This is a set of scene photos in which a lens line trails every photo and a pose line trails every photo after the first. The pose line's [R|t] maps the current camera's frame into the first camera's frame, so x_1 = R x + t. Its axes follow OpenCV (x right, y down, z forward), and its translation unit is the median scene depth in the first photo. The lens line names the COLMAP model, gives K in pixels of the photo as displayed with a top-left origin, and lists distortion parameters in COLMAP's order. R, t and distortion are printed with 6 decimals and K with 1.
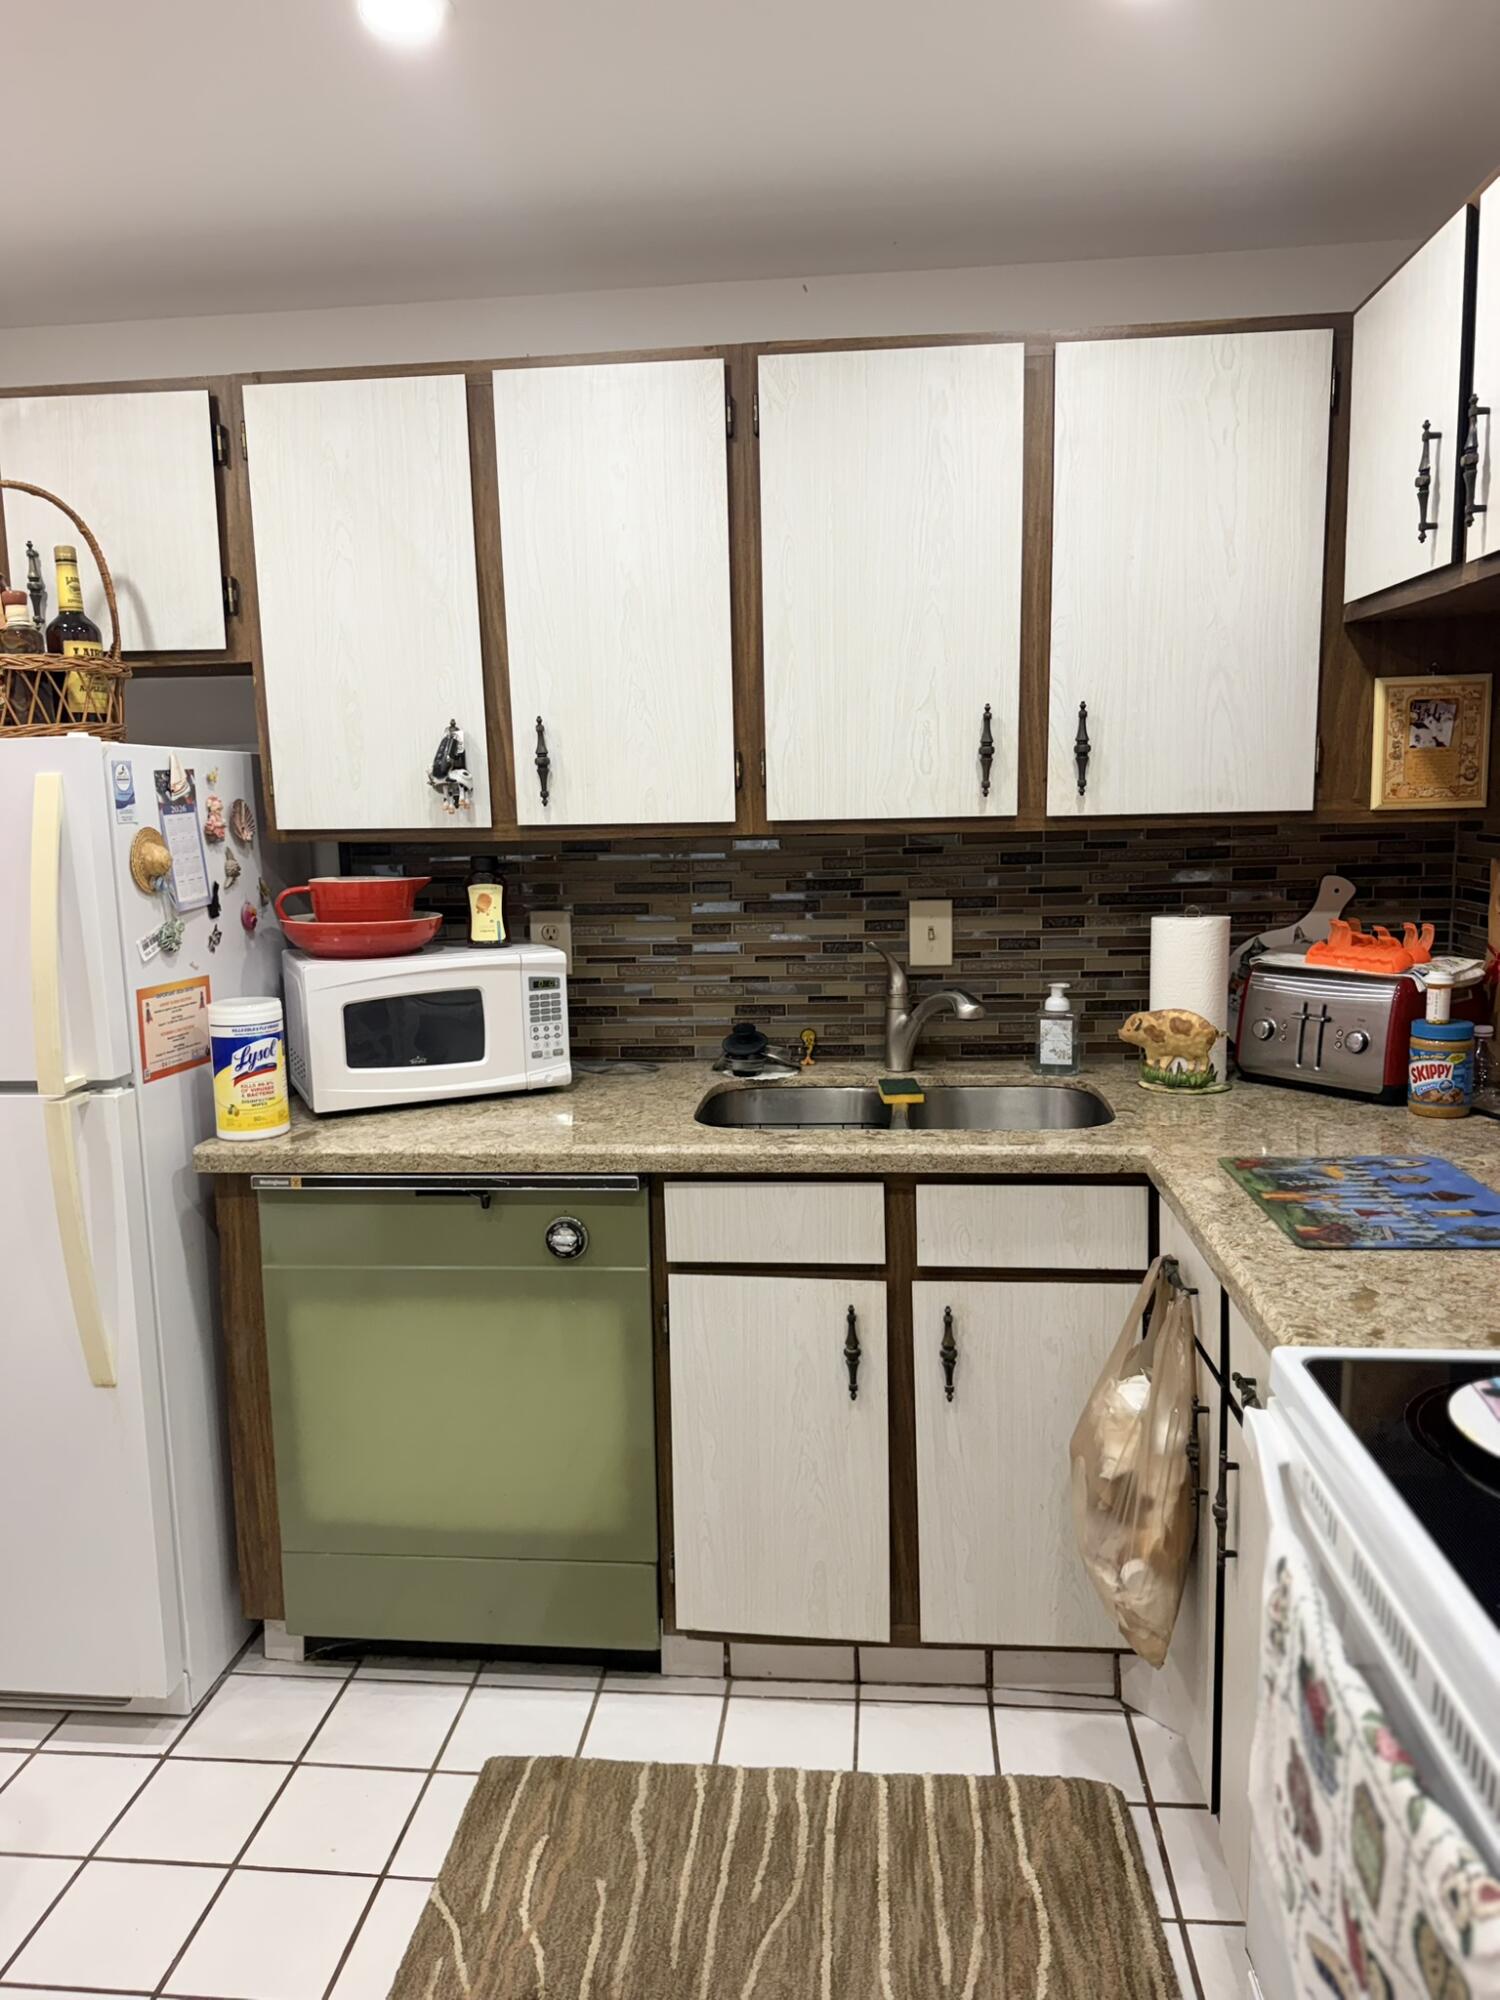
lens RADIAL K [[1410.1, 0, 750.0], [0, 1410.1, 1000.0], [0, 0, 1]] dist [0.172422, -0.360572]
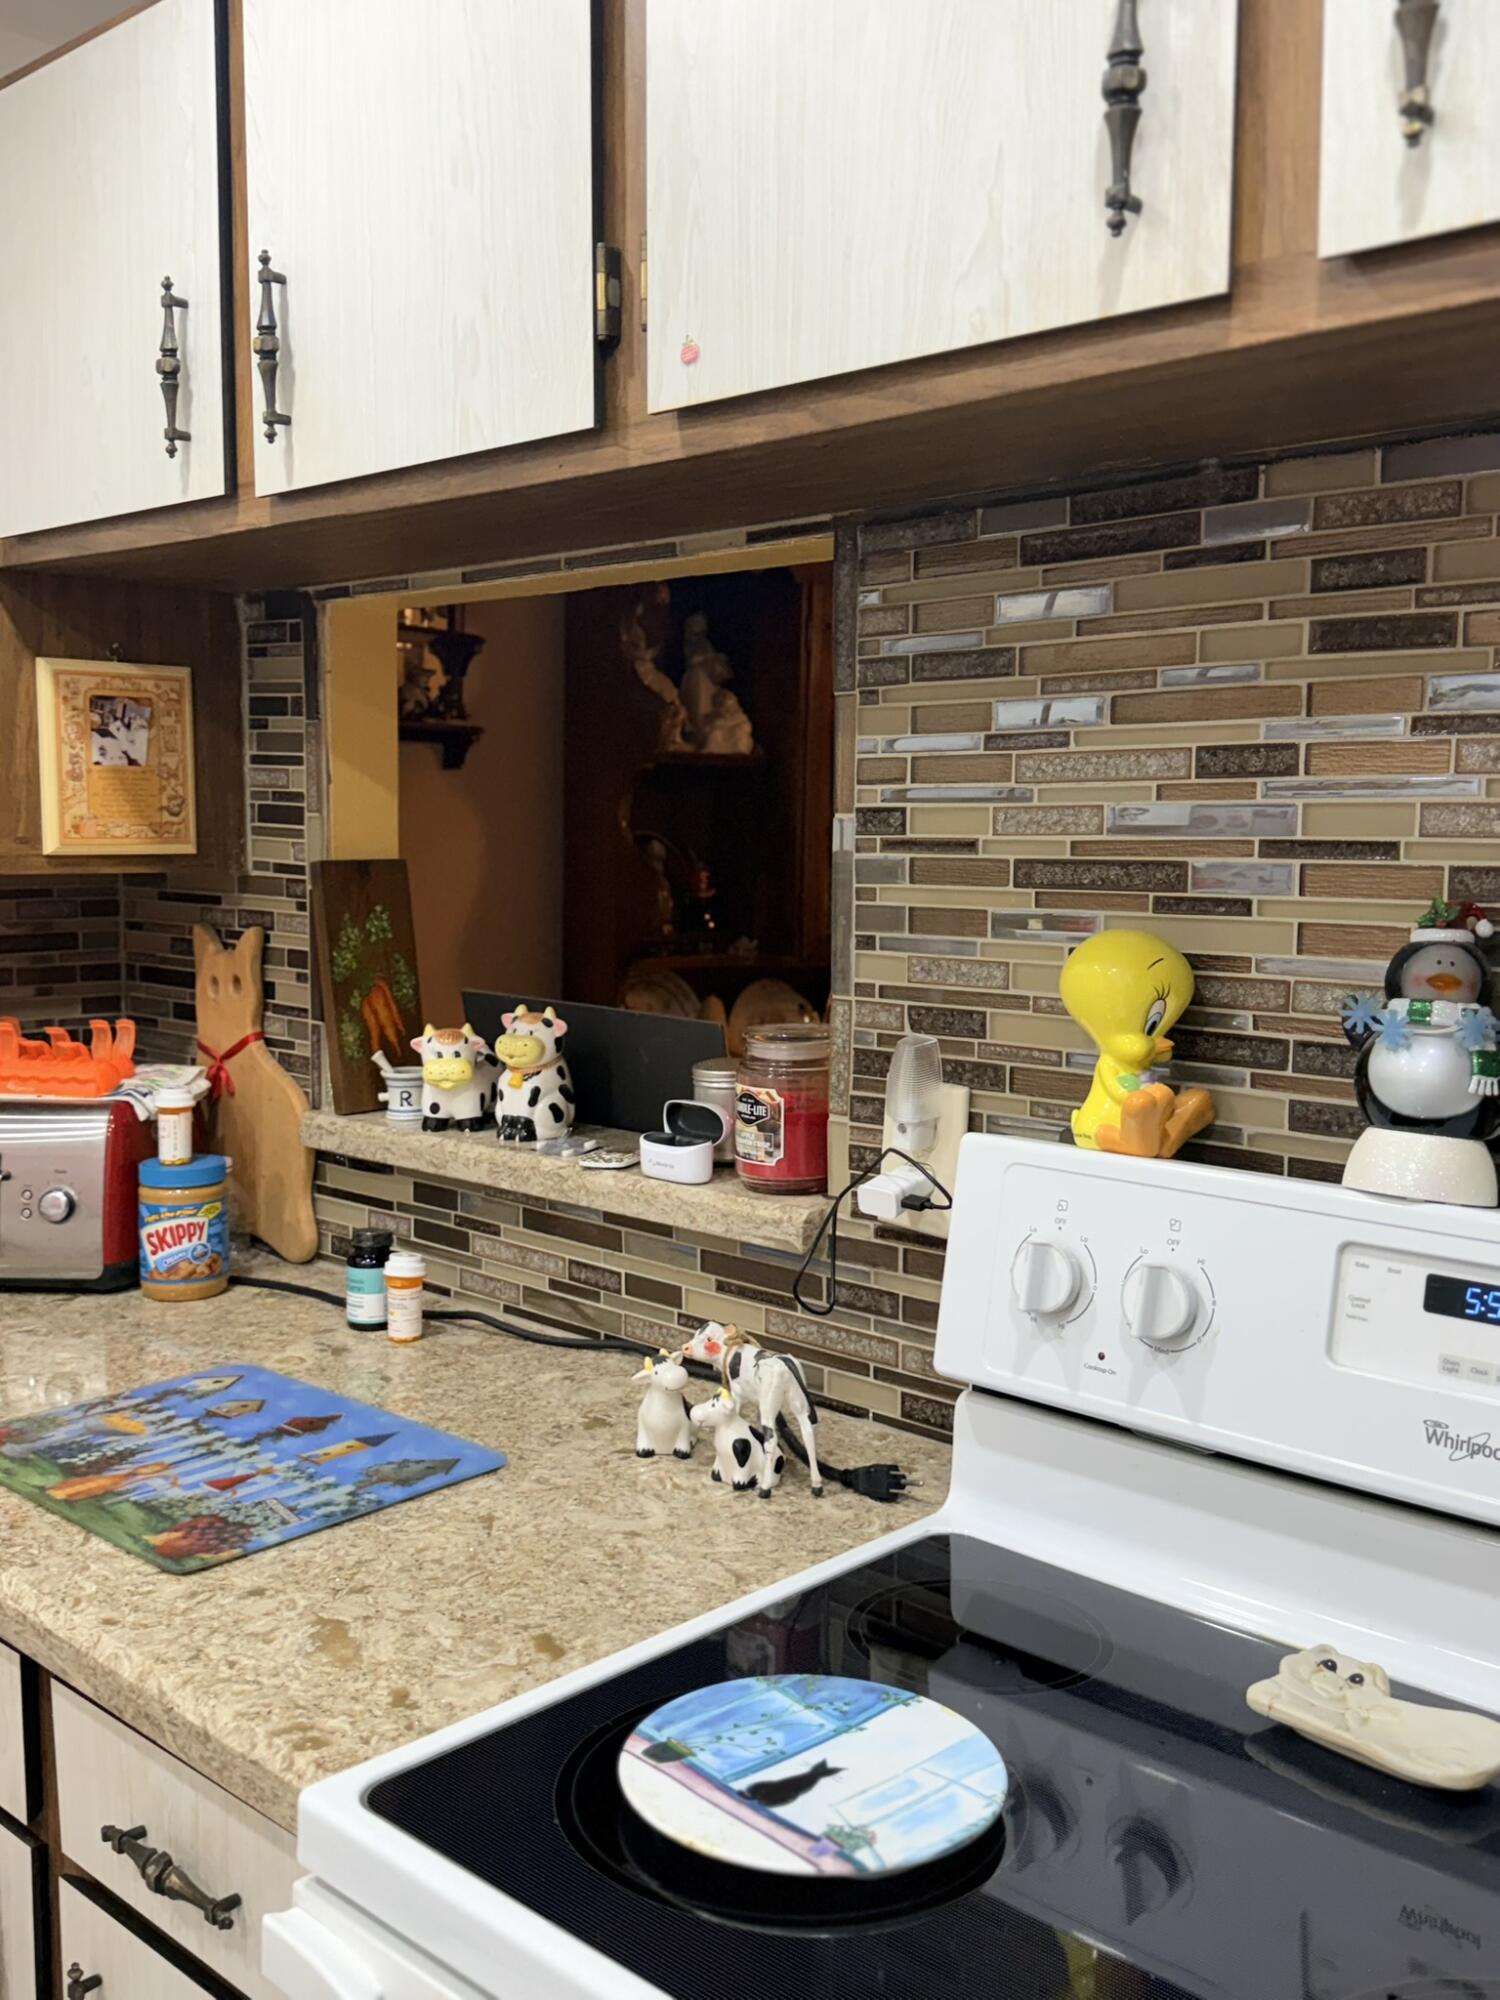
lens RADIAL K [[1747.8, 0, 639.9], [0, 1747.8, 990.7], [0, 0, 1]] dist [0.214234, -0.706677]
pose [[0.592472, -0.045456, 0.804307, -0.068772], [0.091908, 0.995702, -0.011430, -0.035192], [-0.800331, 0.080694, 0.594104, 0.301414]]
